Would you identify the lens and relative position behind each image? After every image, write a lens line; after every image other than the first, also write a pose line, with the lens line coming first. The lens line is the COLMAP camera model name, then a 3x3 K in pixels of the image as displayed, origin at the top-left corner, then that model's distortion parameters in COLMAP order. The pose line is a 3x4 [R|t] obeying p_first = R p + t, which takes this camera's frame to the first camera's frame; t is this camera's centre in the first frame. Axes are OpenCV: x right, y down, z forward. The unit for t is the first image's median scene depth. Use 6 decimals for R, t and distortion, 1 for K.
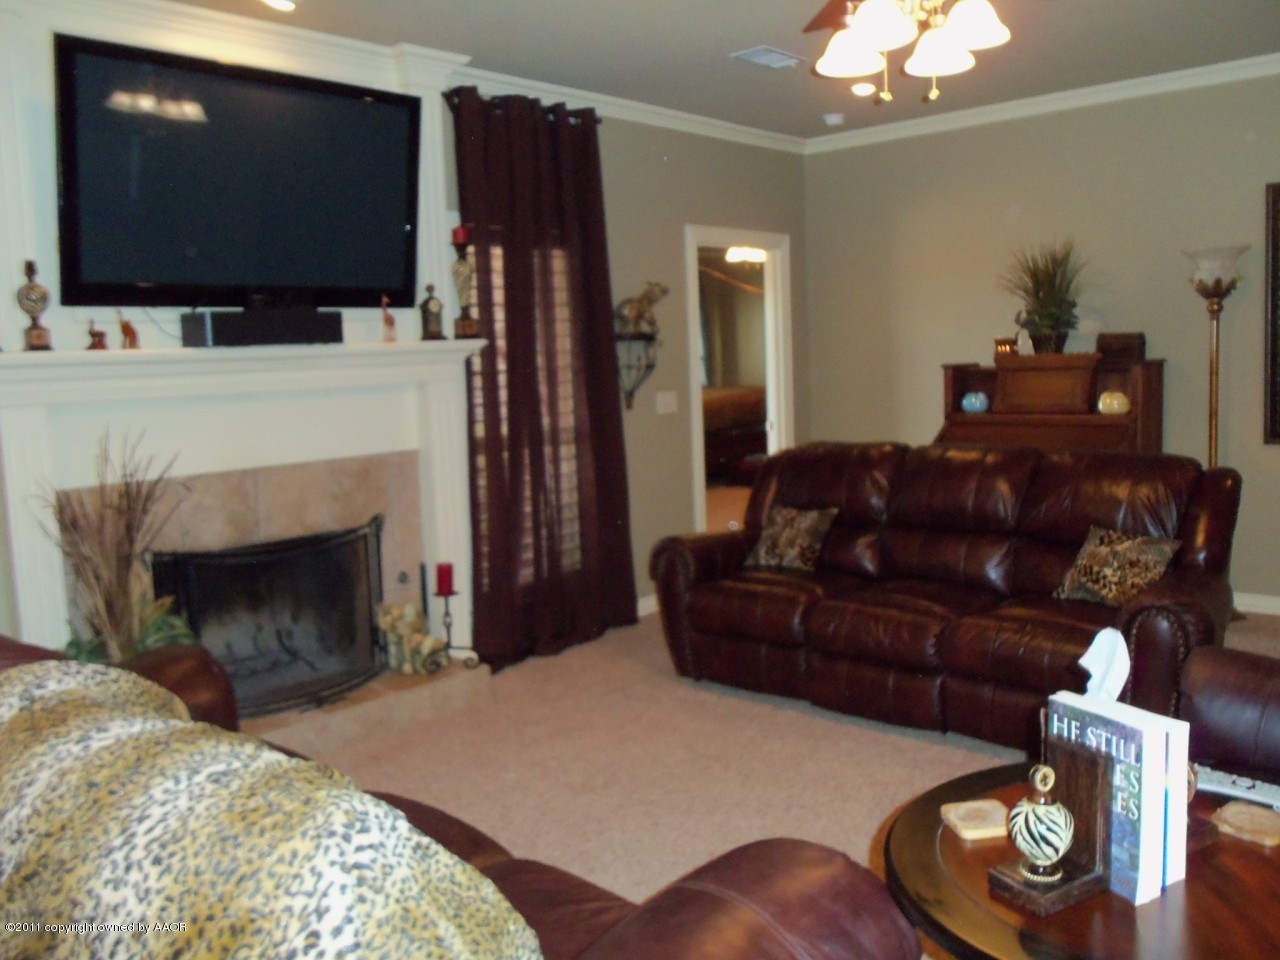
lens RADIAL K [[1057.9, 0, 638.6], [0, 1057.9, 454.9], [0, 0, 1]] dist [-0.041883, 0.008119]
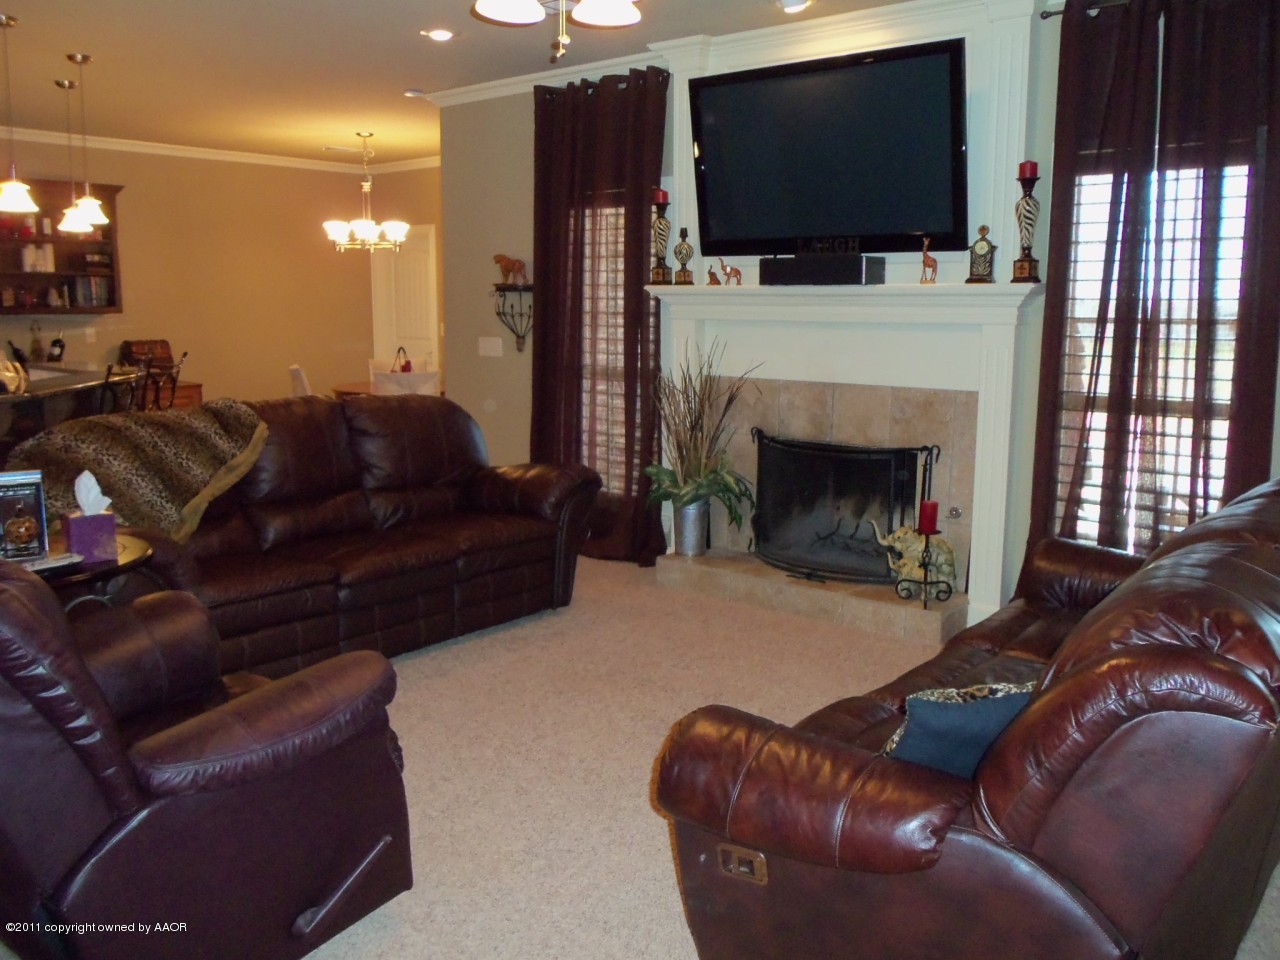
lens RADIAL K [[1057.9, 0, 638.6], [0, 1057.9, 454.9], [0, 0, 1]] dist [-0.041883, 0.008119]
pose [[0.036504, 0.194664, -0.980191, 0.849915], [-0.091018, 0.977415, 0.190723, -0.119249], [0.995180, 0.082252, 0.053397, 0.700809]]
